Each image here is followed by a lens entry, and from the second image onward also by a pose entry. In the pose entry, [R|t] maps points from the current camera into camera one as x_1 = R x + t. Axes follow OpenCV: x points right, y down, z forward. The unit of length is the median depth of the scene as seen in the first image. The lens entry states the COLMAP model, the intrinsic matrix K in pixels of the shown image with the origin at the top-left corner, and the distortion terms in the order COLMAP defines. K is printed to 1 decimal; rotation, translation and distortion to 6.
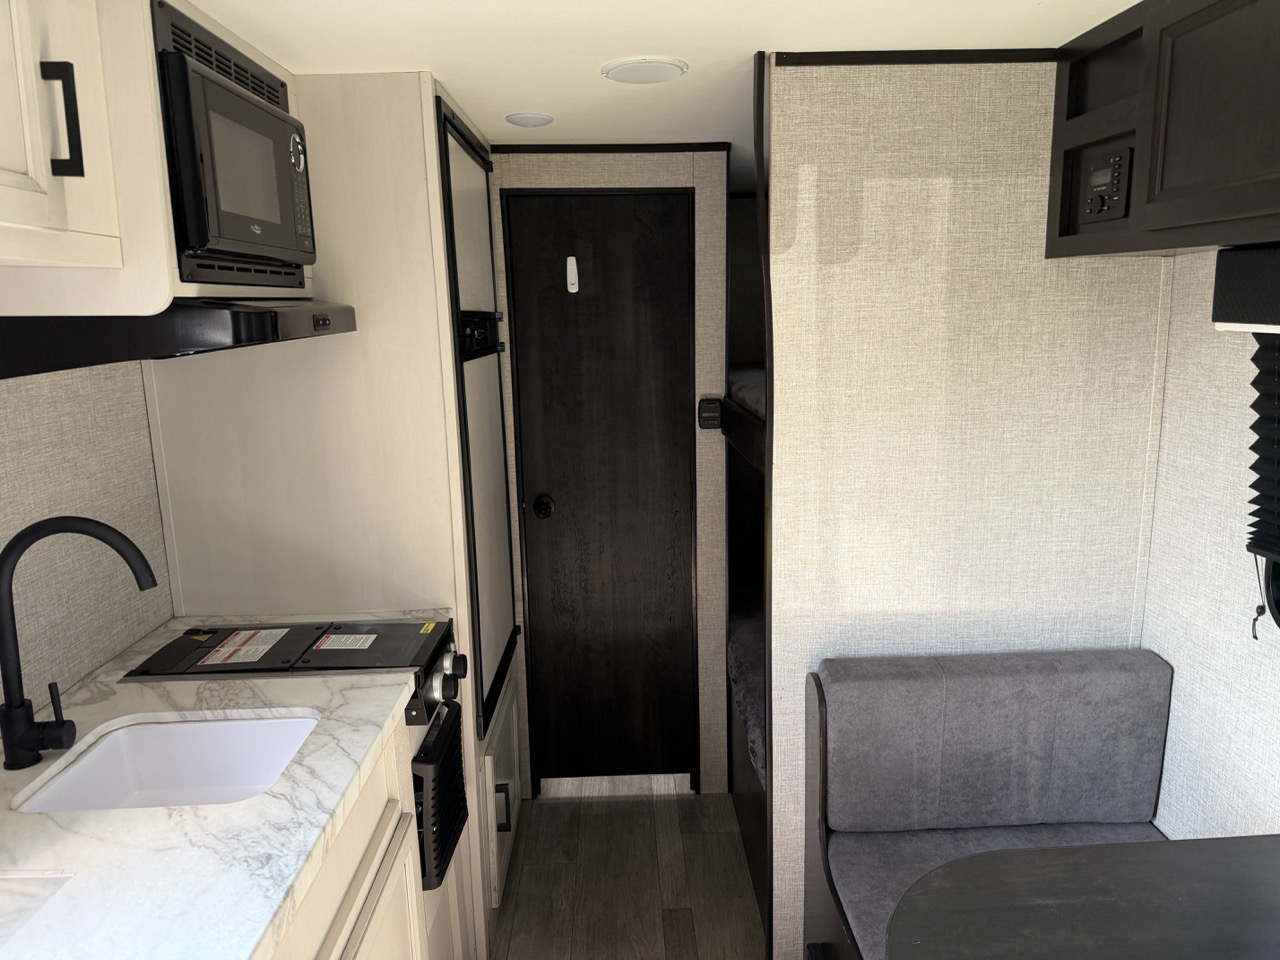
lens RADIAL K [[906.2, 0, 652.3], [0, 906.2, 483.5], [0, 0, 1]] dist [0.048851, -0.065465]
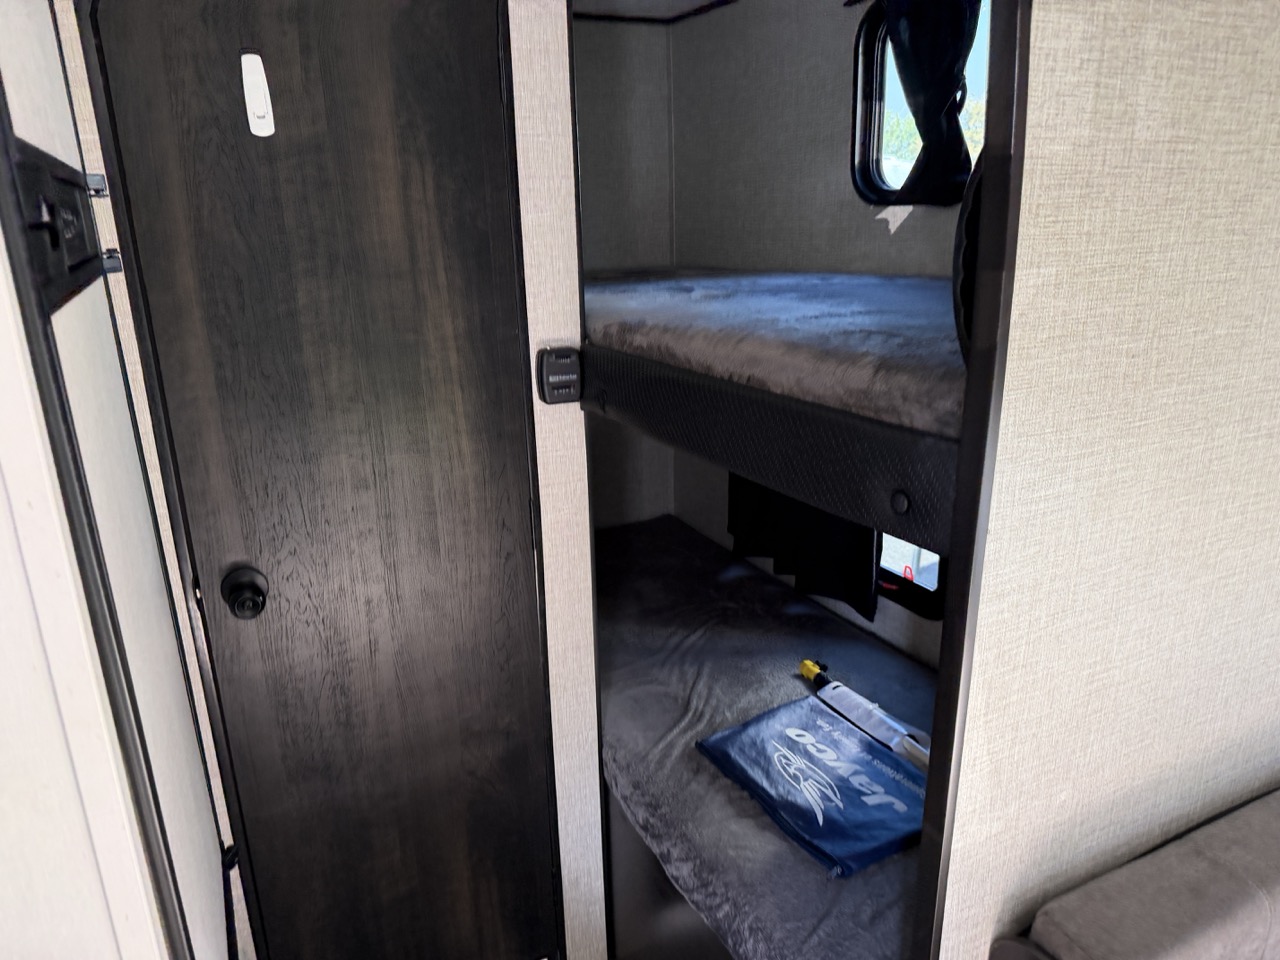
lens RADIAL K [[906.2, 0, 654.2], [0, 906.2, 484.1], [0, 0, 1]] dist [0.048851, -0.065465]
pose [[0.903283, -0.124277, 0.410653, -0.171340], [0.081397, 0.989386, 0.120378, -0.105912], [-0.421254, -0.075309, 0.903811, 0.692915]]
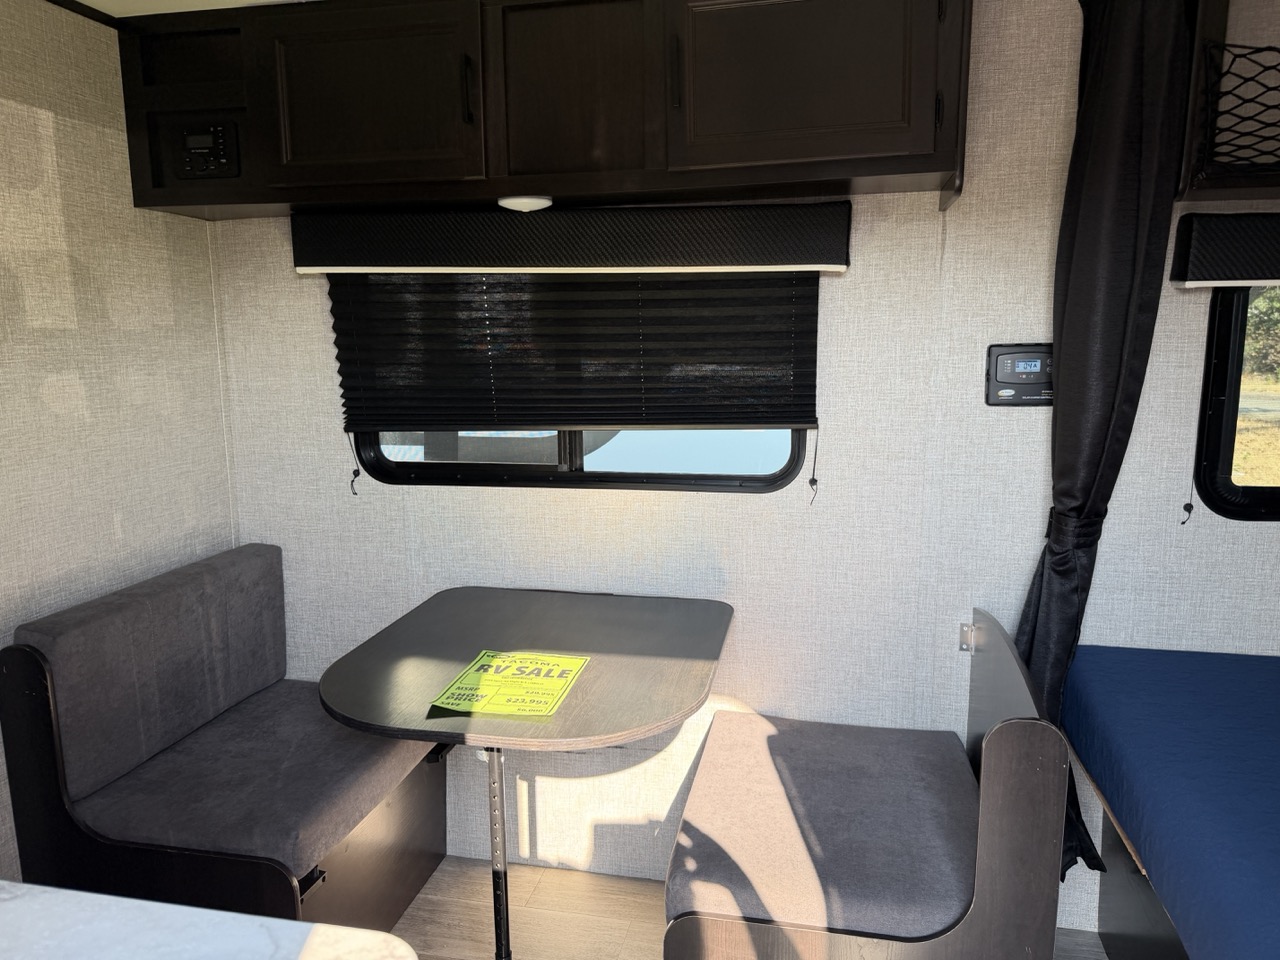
lens RADIAL K [[906.2, 0, 643.3], [0, 906.2, 490.5], [0, 0, 1]] dist [0.048851, -0.065465]
pose [[0.243392, -0.144613, 0.959087, -0.516159], [0.189531, 0.976851, 0.099193, 0.094049], [-0.951230, 0.157634, 0.265166, 0.167908]]
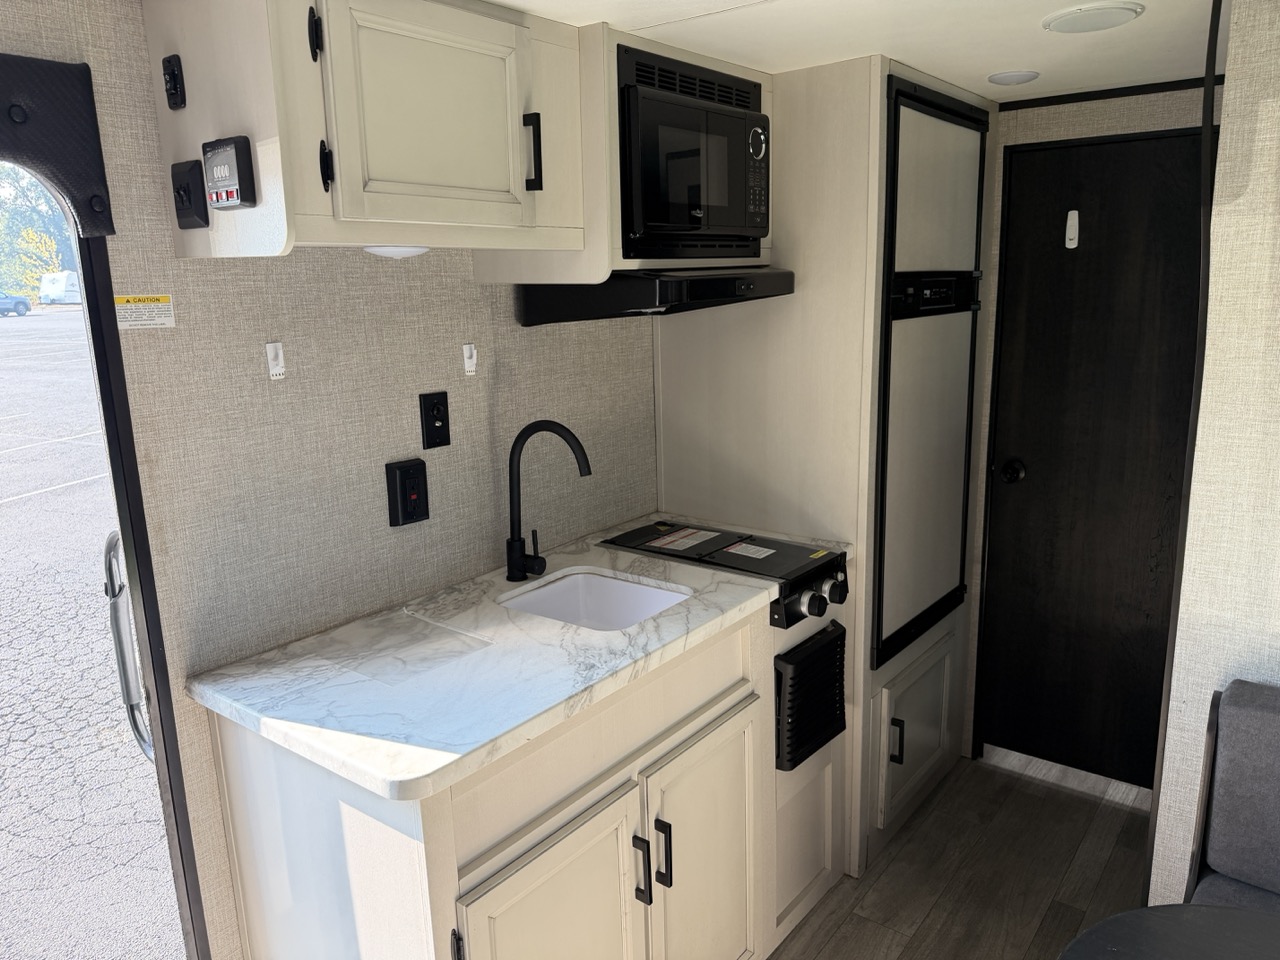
lens RADIAL K [[906.2, 0, 628.2], [0, 906.2, 487.3], [0, 0, 1]] dist [0.048851, -0.065465]
pose [[0.761115, 0.141112, -0.633081, 0.282482], [-0.109230, 0.989993, 0.089346, -0.000879], [0.639354, 0.001149, 0.768912, -0.034230]]
